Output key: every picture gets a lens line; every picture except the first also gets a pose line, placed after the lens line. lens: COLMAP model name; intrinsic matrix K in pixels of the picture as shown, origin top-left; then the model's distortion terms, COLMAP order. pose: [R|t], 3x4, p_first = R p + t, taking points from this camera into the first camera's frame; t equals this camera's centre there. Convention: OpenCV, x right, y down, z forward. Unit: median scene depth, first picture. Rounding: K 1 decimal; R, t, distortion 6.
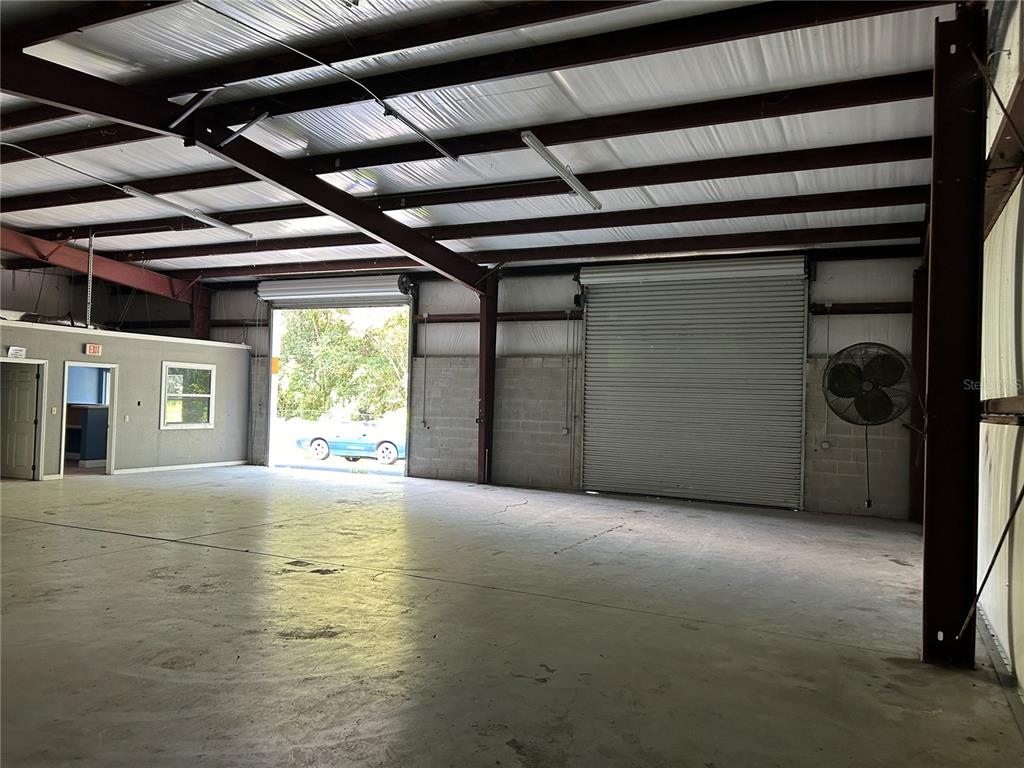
lens RADIAL K [[774.9, 0, 510.9], [0, 774.9, 390.8], [0, 0, 1]] dist [0.037191, -0.037430]
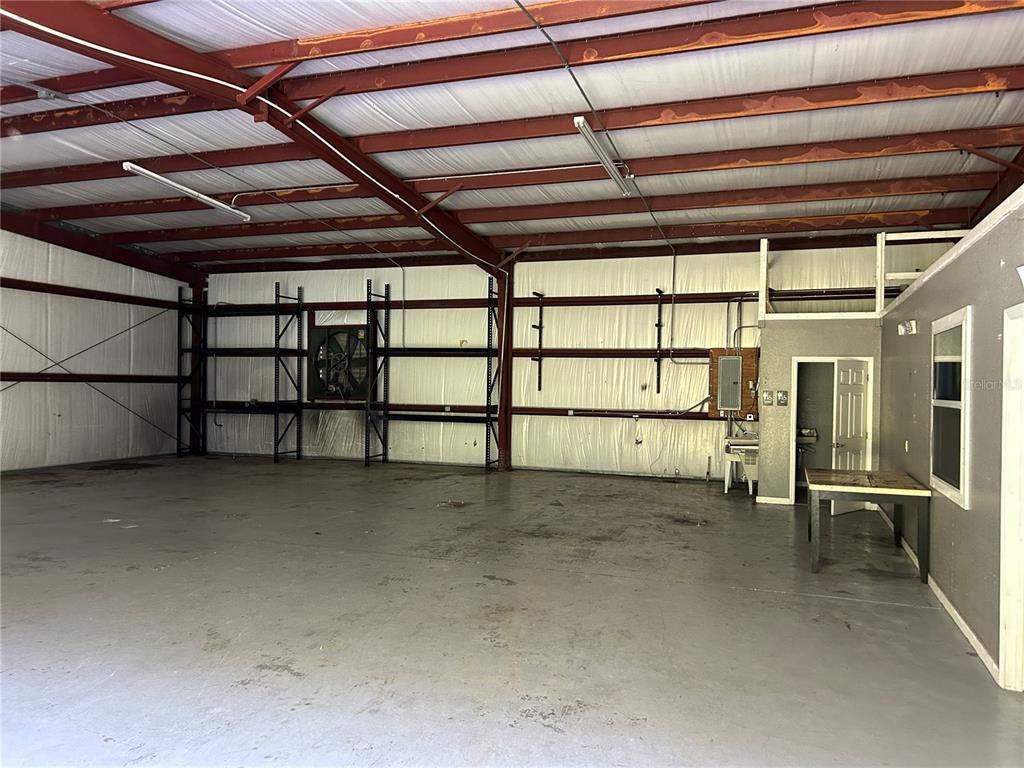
lens RADIAL K [[774.9, 0, 518.7], [0, 774.9, 392.8], [0, 0, 1]] dist [0.037191, -0.037430]
pose [[0.993590, -0.008697, 0.112708, -0.172707], [0.007269, 0.999888, 0.013078, 0.013119], [-0.112809, -0.012175, 0.993542, -0.005919]]
